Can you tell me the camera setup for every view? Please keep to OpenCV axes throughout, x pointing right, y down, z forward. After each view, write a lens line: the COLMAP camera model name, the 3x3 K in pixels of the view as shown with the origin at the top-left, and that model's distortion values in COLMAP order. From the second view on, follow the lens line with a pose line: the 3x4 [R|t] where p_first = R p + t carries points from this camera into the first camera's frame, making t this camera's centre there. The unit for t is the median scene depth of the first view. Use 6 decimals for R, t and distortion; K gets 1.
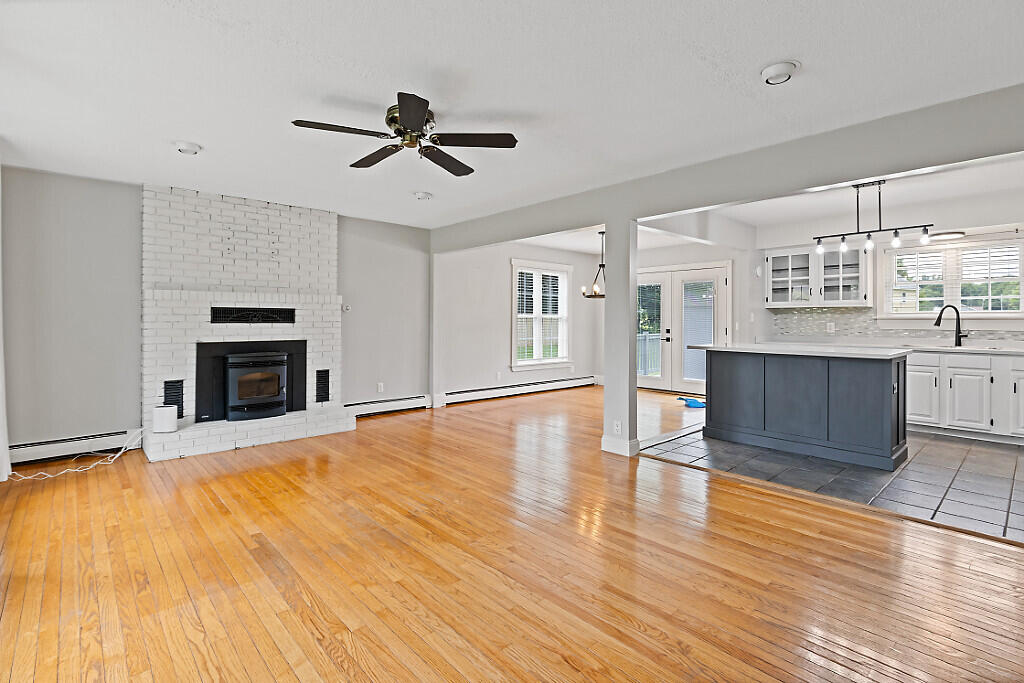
lens RADIAL K [[479.5, 0, 513.9], [0, 479.5, 317.8], [0, 0, 1]] dist [-0.015184, -0.000242]
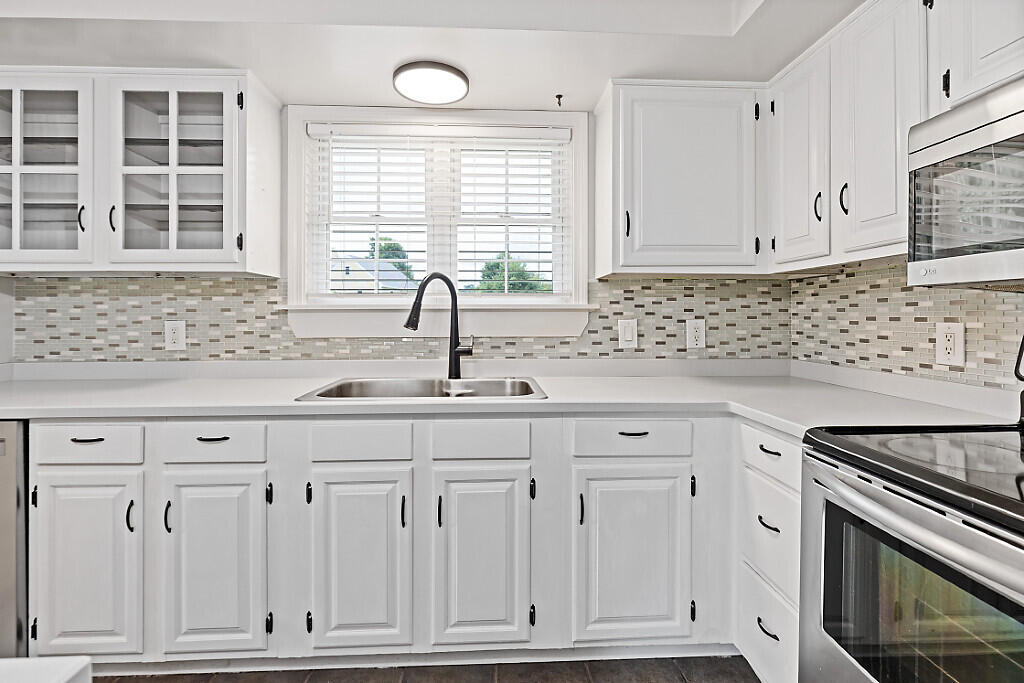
lens RADIAL K [[467.7, 0, 507.7], [0, 467.7, 317.2], [0, 0, 1]] dist [-0.004624, 0.000272]
pose [[0.641772, -0.007358, 0.766860, 0.161795], [0.001728, 0.999965, 0.008149, 0.001269], [-0.766894, -0.003905, 0.641762, 0.173108]]
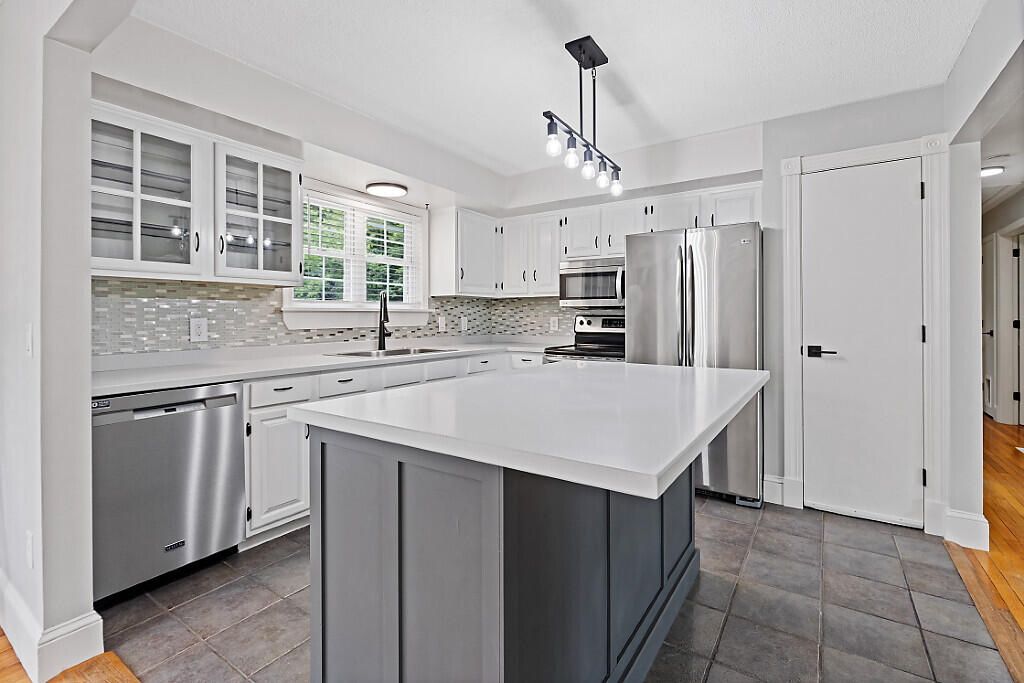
lens RADIAL K [[467.7, 0, 507.7], [0, 467.7, 317.2], [0, 0, 1]] dist [-0.004624, 0.000272]
pose [[-0.227033, -0.006528, 0.973865, 0.050417], [-0.002516, 0.999978, 0.006116, 0.001418], [-0.973884, -0.001062, -0.227044, 0.237188]]
